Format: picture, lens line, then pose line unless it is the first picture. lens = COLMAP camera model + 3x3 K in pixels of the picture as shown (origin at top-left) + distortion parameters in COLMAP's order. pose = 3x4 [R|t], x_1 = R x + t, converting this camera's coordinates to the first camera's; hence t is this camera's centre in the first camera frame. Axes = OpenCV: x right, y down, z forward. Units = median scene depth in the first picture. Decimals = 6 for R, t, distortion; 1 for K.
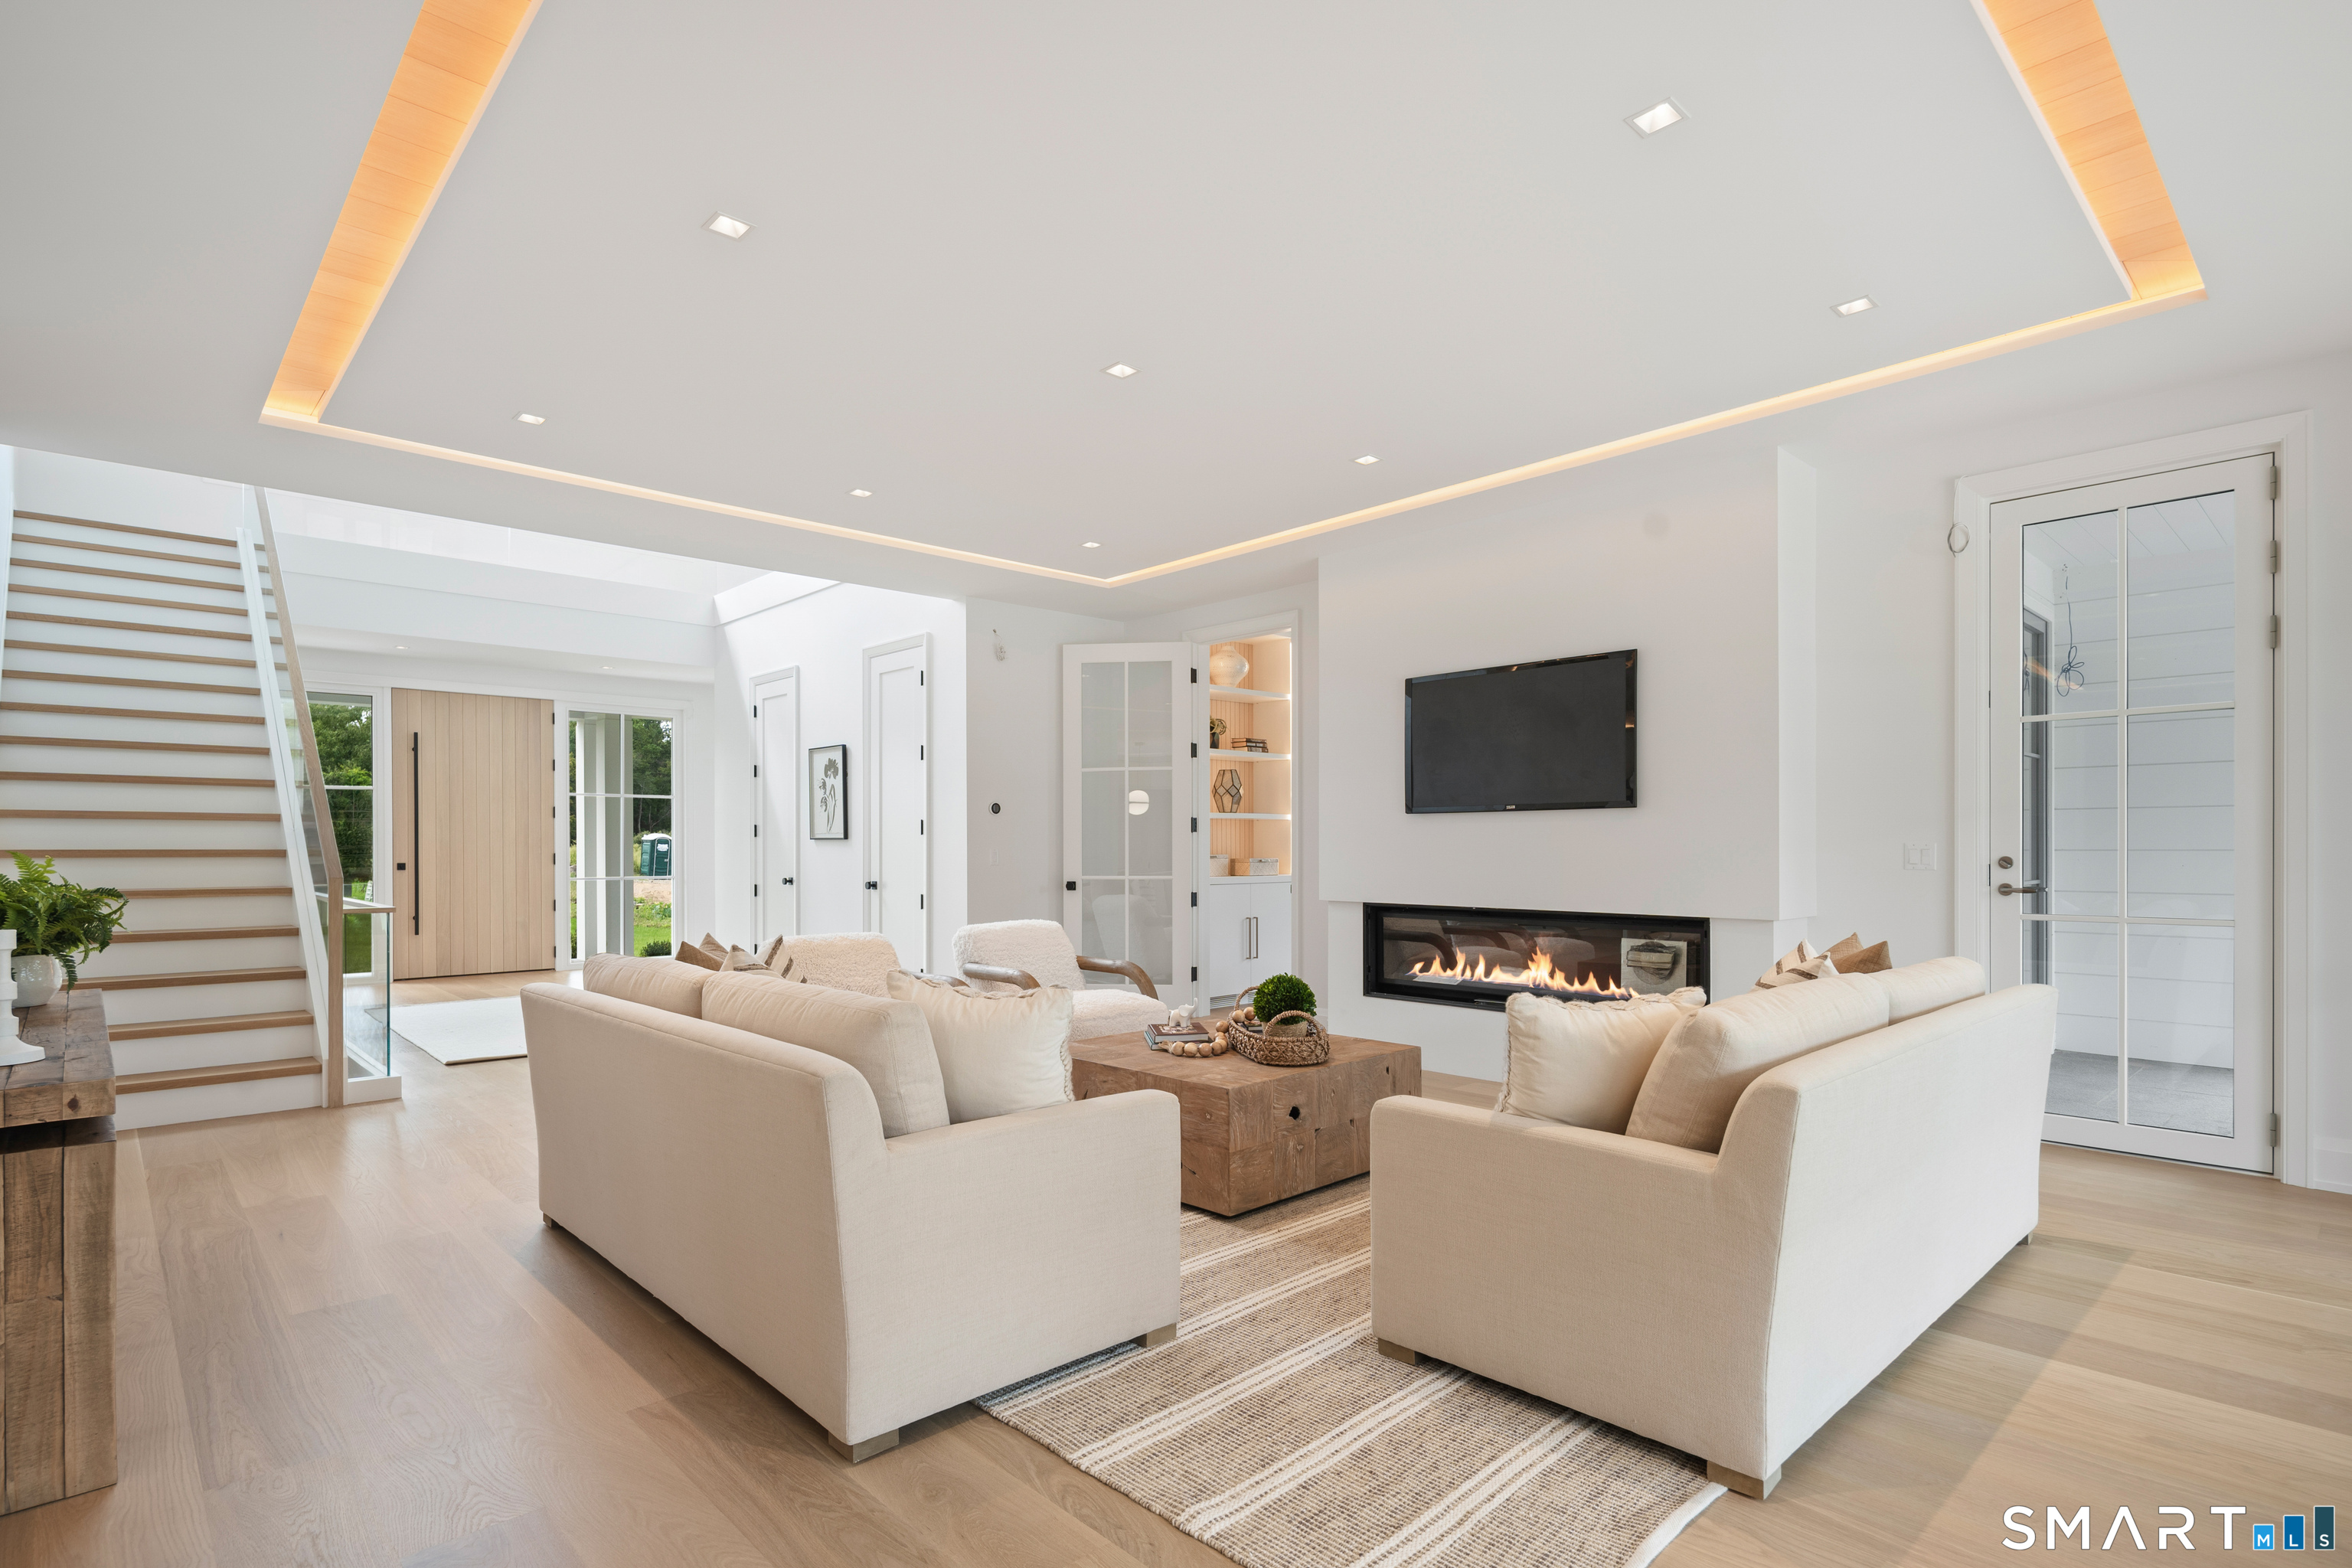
lens RADIAL K [[1161.0, 0, 1181.3], [0, 1161.0, 853.4], [0, 0, 1]] dist [0.001084, 0.000029]
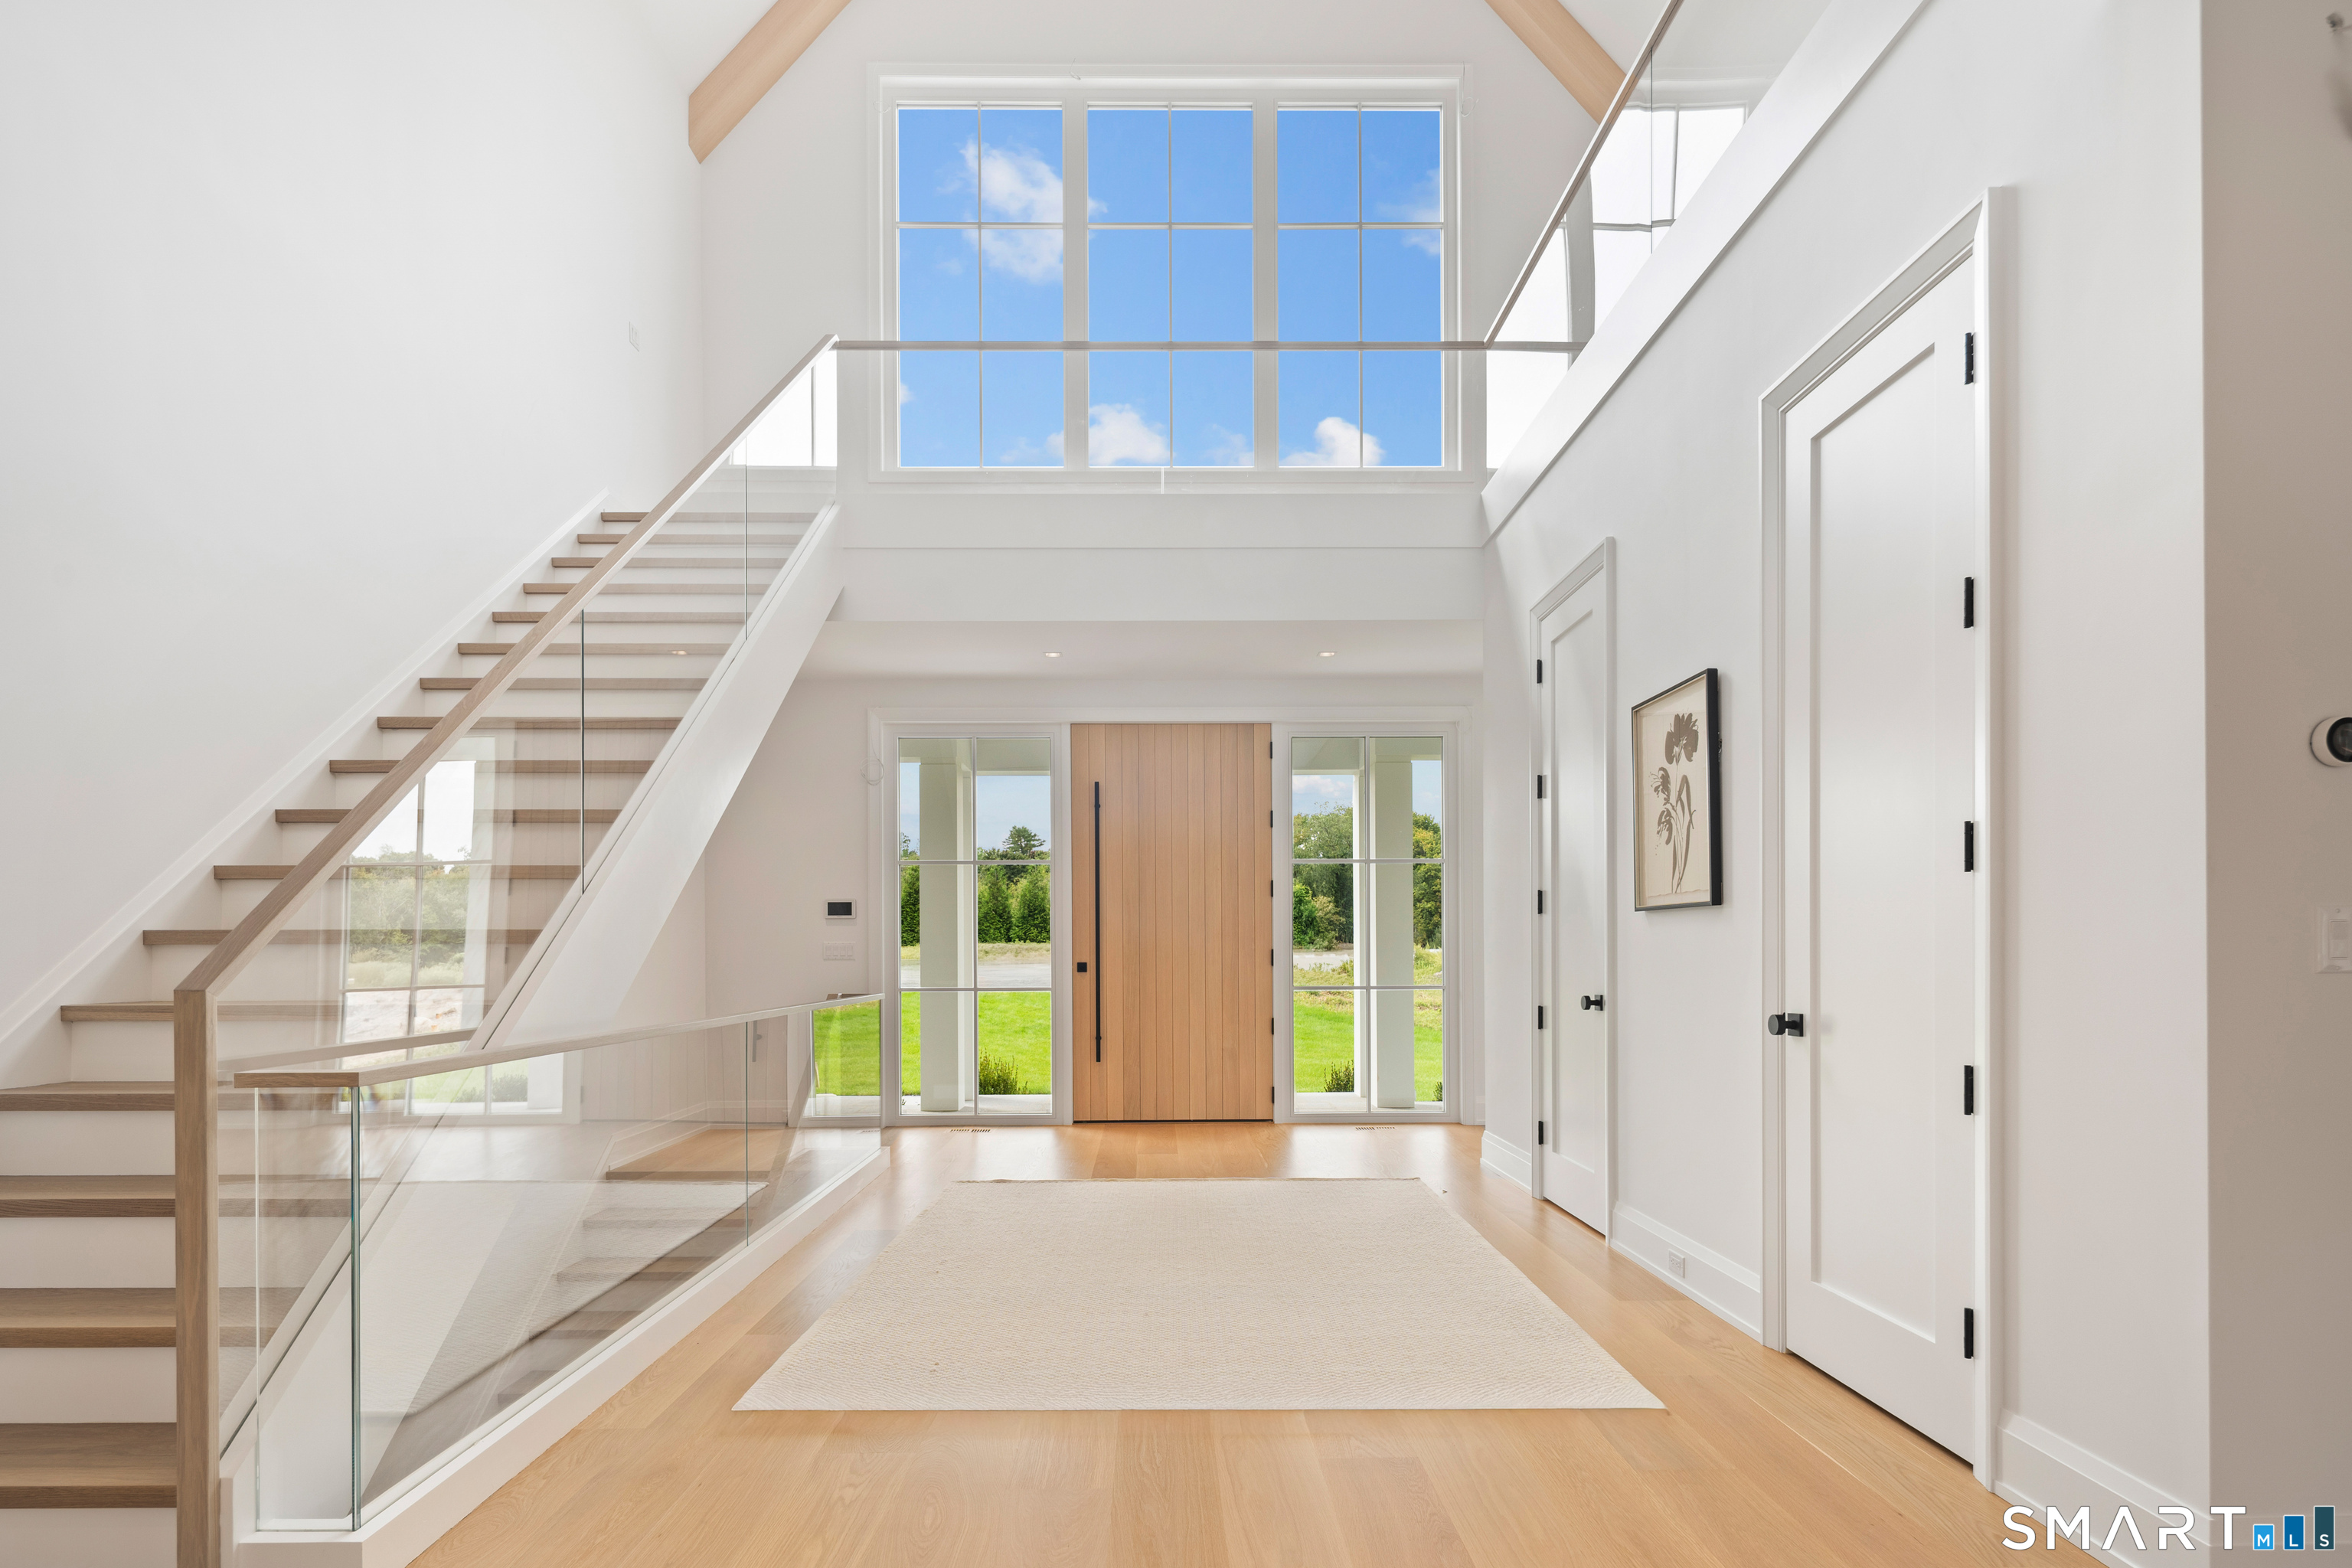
lens RADIAL K [[1169.9, 0, 1175.1], [0, 1169.9, 956.7], [0, 0, 1]] dist [0.000681, 0.000306]
pose [[0.740807, -0.000274, -0.671718, -0.162015], [-0.000773, 0.999999, -0.001260, 0.006787], [0.671718, 0.001453, 0.740806, 0.597109]]
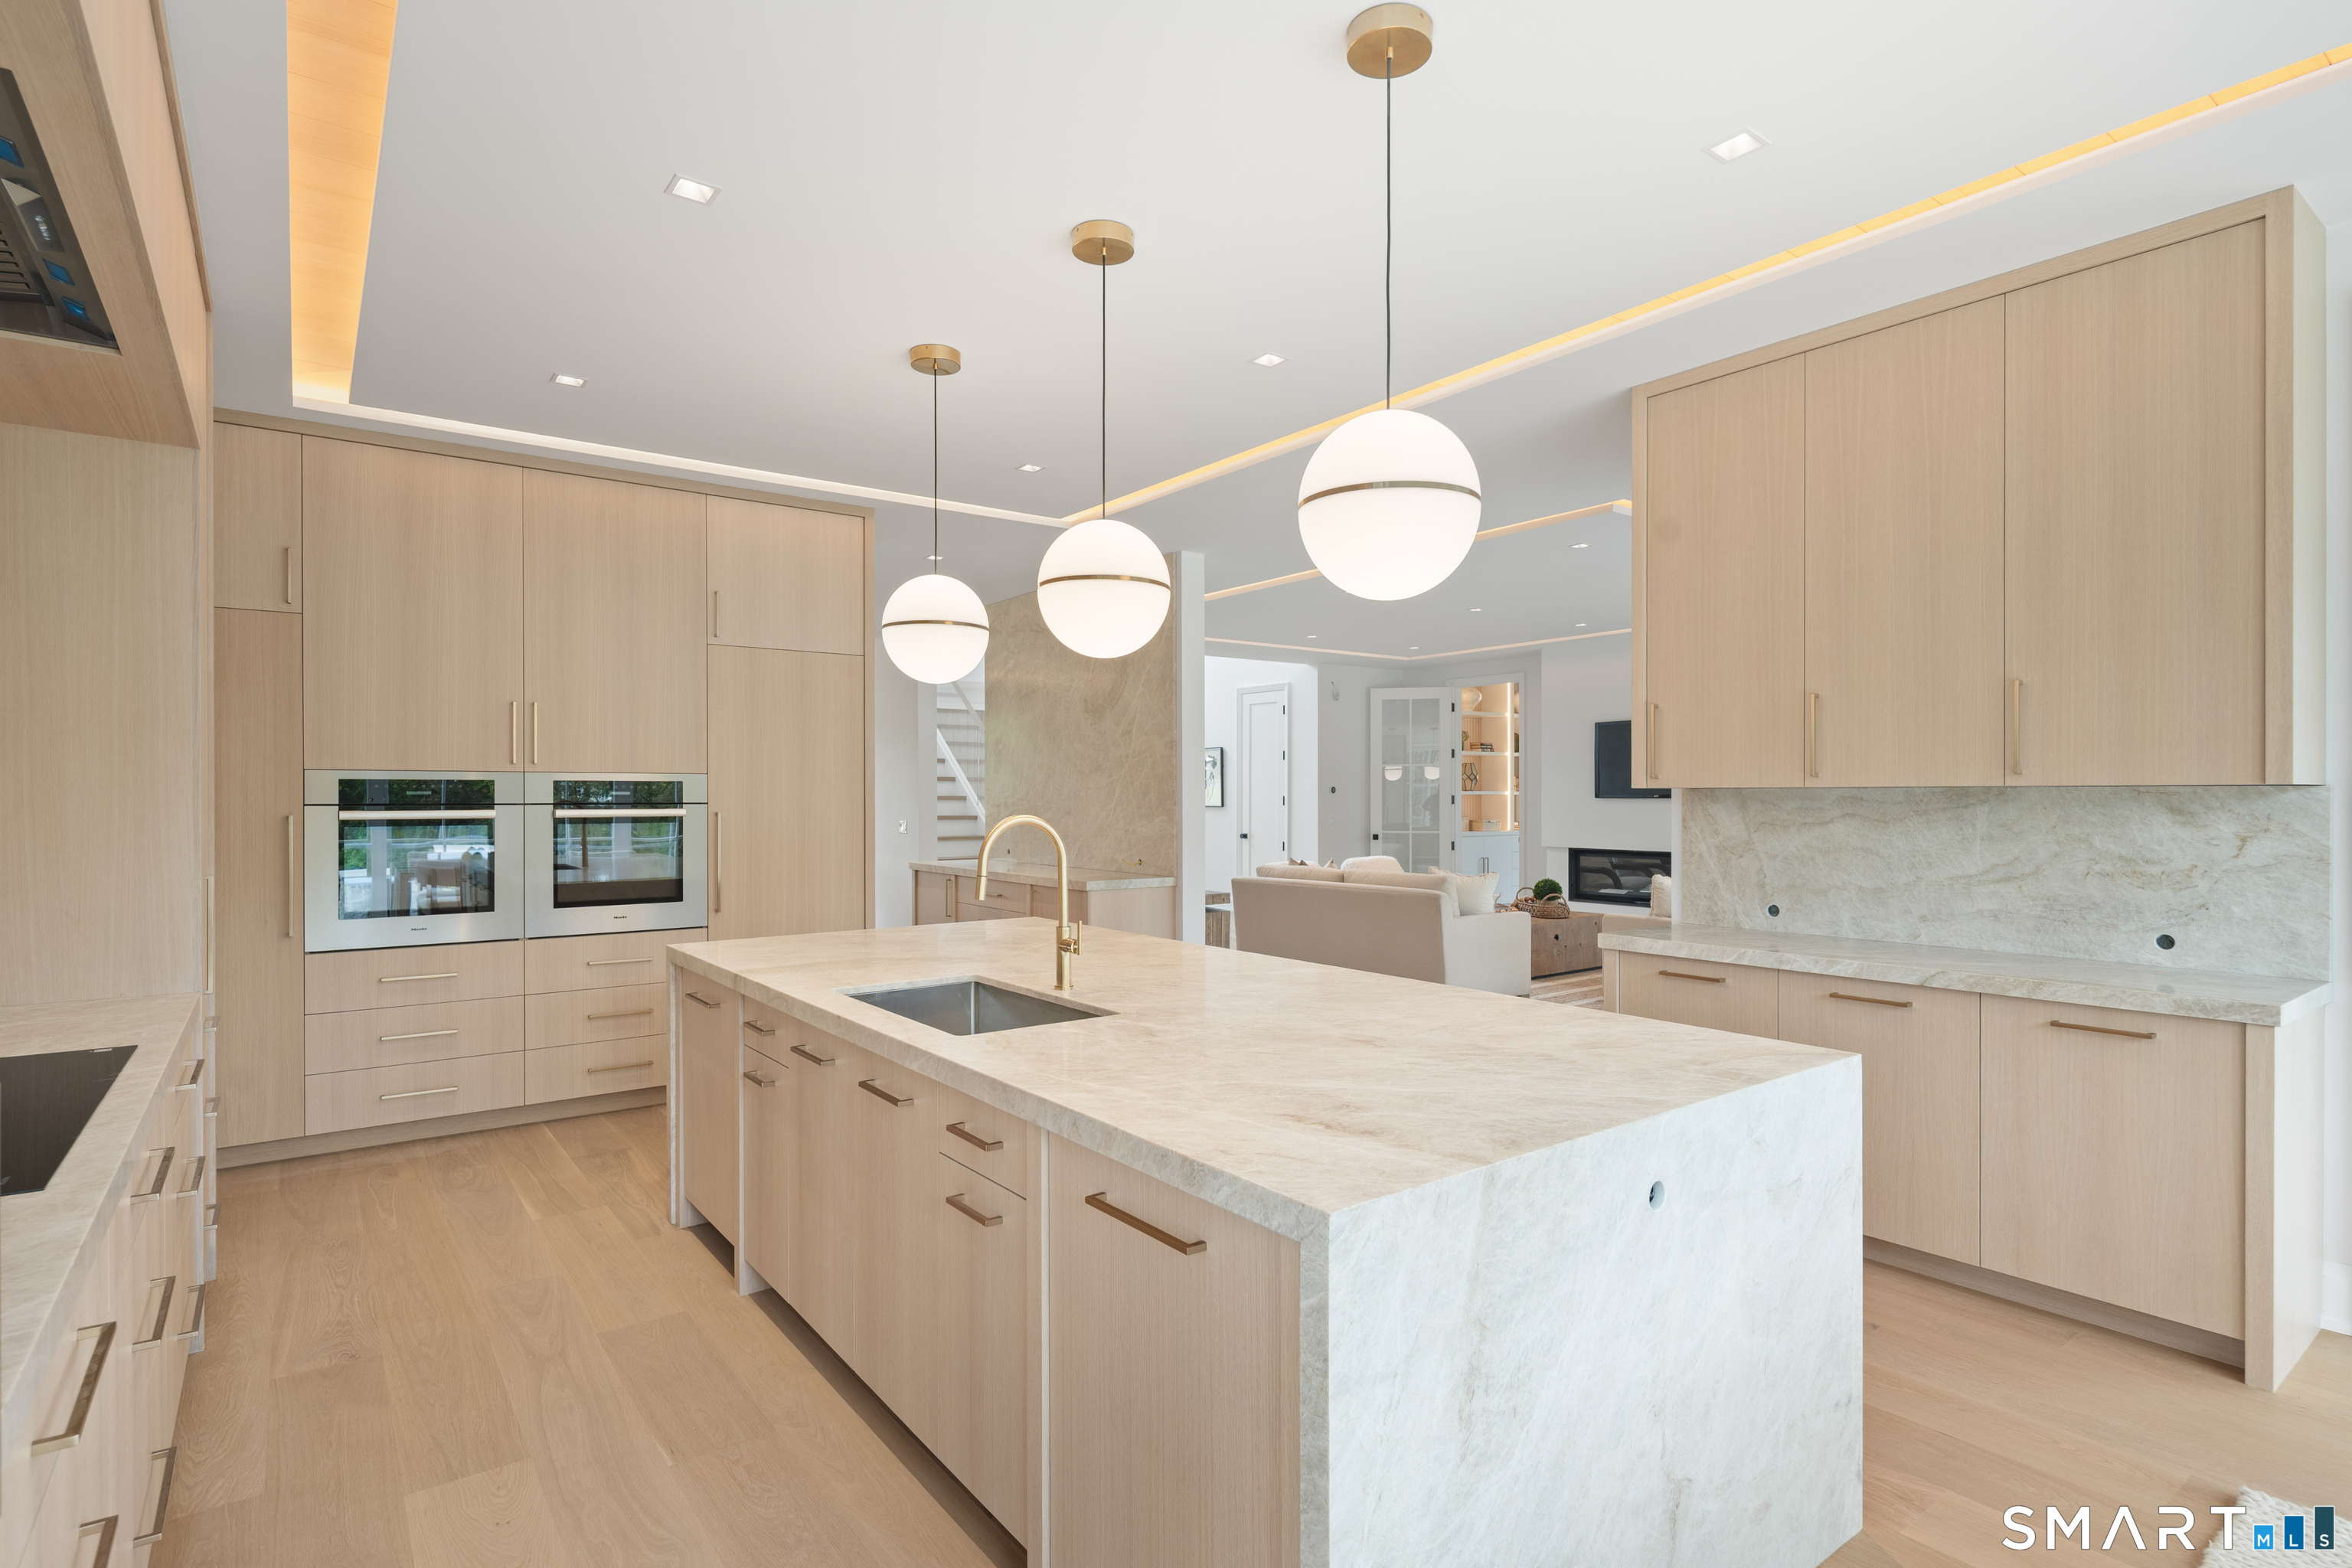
lens RADIAL K [[1172.3, 0, 1180.1], [0, 1172.3, 803.9], [0, 0, 1]] dist [-0.001444, -0.000119]
pose [[0.993778, 0.000262, -0.111382, -0.174758], [-0.000144, 0.999999, 0.001066, -0.019170], [0.111382, -0.001043, 0.993777, -0.630263]]
